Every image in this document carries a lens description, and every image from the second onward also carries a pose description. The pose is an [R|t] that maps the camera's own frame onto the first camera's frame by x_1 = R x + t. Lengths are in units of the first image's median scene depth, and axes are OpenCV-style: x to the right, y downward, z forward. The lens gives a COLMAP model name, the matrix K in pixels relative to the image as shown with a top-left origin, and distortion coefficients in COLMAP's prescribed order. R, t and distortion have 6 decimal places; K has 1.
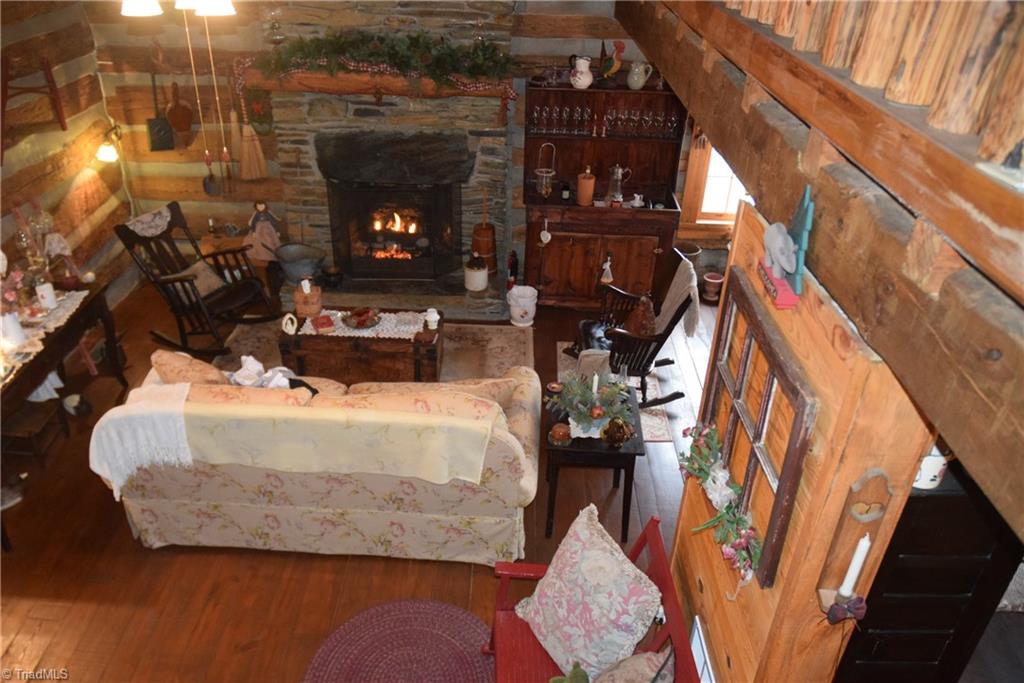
lens RADIAL K [[804.4, 0, 489.3], [0, 804.4, 355.6], [0, 0, 1]] dist [-0.035736, 0.003208]
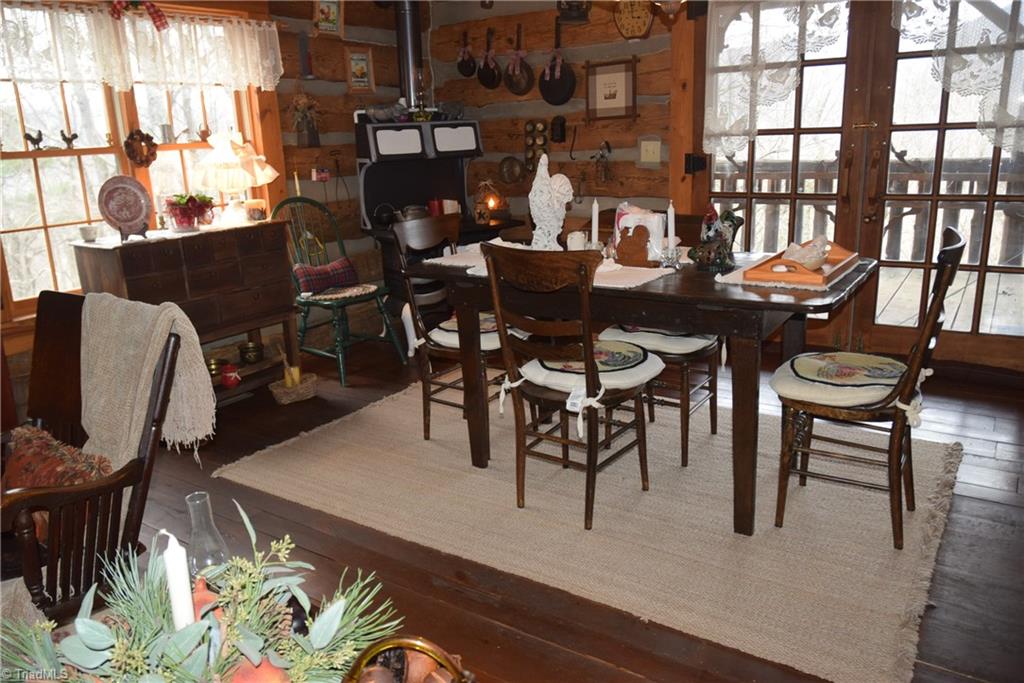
lens RADIAL K [[775.4, 0, 490.0], [0, 775.4, 339.8], [0, 0, 1]] dist [-0.026390, 0.000070]
pose [[0.529850, -0.264466, 0.805802, 0.018705], [0.490563, 0.870627, -0.036825, 0.017463], [-0.691814, 0.414809, 0.591039, 0.541315]]
